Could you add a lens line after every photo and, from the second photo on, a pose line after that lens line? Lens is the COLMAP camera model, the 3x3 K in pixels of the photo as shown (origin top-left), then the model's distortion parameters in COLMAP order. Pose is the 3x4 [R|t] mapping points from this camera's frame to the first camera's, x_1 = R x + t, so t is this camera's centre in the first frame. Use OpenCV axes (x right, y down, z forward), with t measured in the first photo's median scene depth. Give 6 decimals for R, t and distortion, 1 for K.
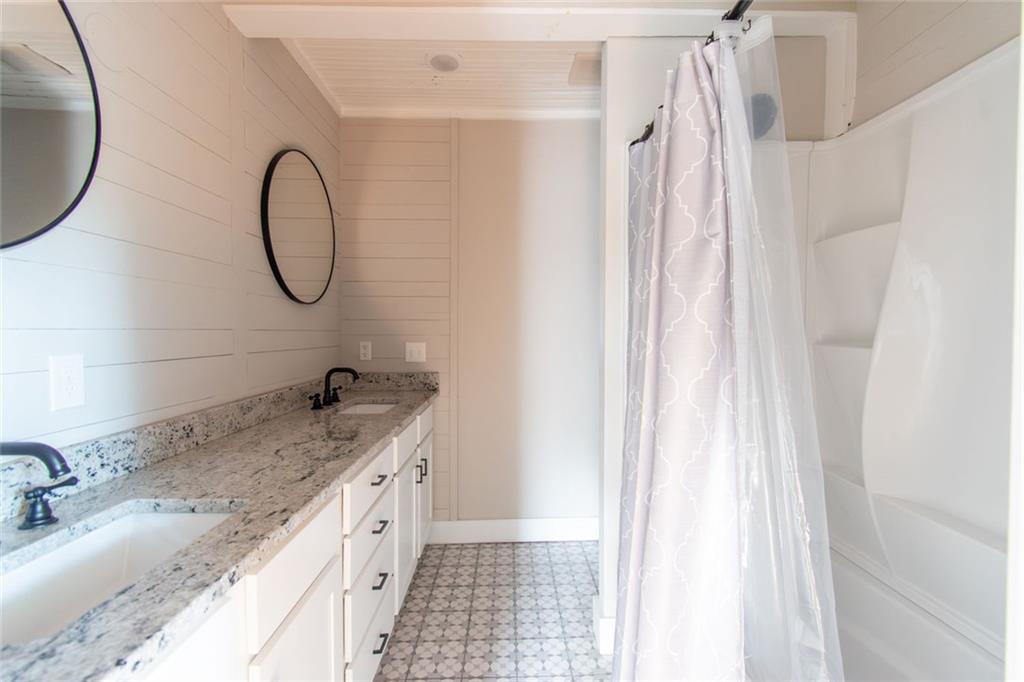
lens RADIAL K [[453.9, 0, 522.5], [0, 453.9, 341.3], [0, 0, 1]] dist [0.007892, -0.000802]
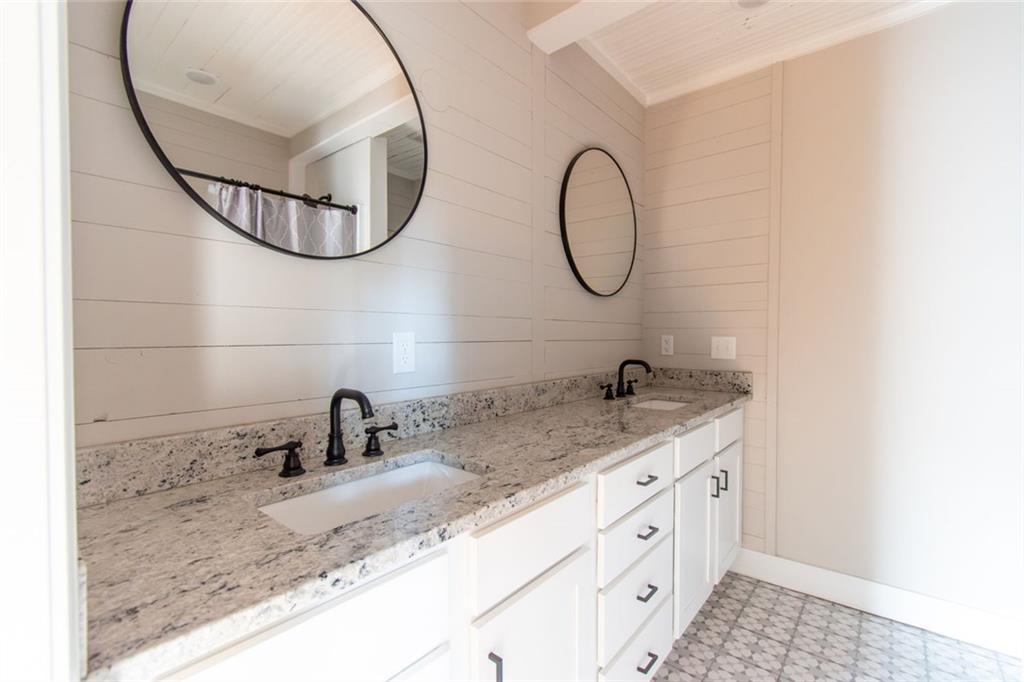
lens RADIAL K [[453.9, 0, 522.5], [0, 453.9, 341.3], [0, 0, 1]] dist [0.007892, -0.000802]
pose [[0.754327, 0.009673, -0.656428, 0.094467], [-0.015208, 0.999881, -0.002743, 0.039127], [0.656323, 0.012053, 0.754384, 0.167725]]
